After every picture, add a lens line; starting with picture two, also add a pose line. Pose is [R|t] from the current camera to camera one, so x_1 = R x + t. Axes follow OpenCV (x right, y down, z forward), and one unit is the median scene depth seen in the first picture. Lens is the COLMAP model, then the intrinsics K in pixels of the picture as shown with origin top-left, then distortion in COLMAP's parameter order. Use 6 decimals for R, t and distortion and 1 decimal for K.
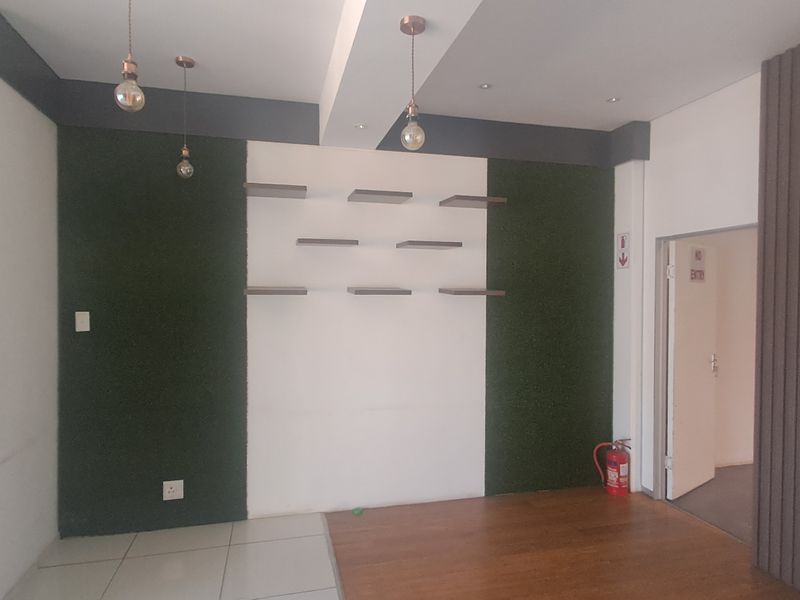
lens RADIAL K [[491.1, 0, 396.8], [0, 491.1, 301.6], [0, 0, 1]] dist [0.004584, -0.011193]
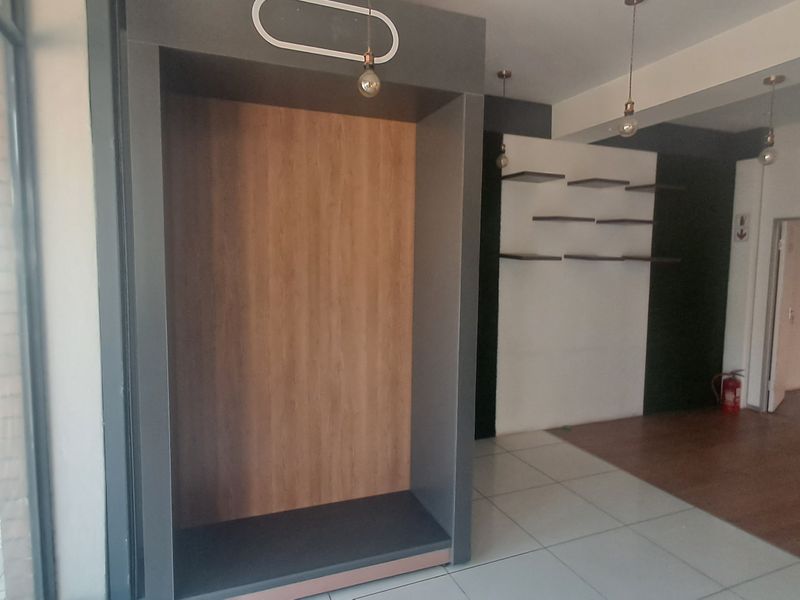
lens RADIAL K [[491.1, 0, 396.8], [0, 491.1, 301.6], [0, 0, 1]] dist [0.004584, -0.011193]
pose [[0.990351, -0.006698, 0.138417, -0.650298], [-0.002836, 0.997642, 0.068568, 0.005636], [-0.138549, -0.068299, 0.987998, -0.180851]]
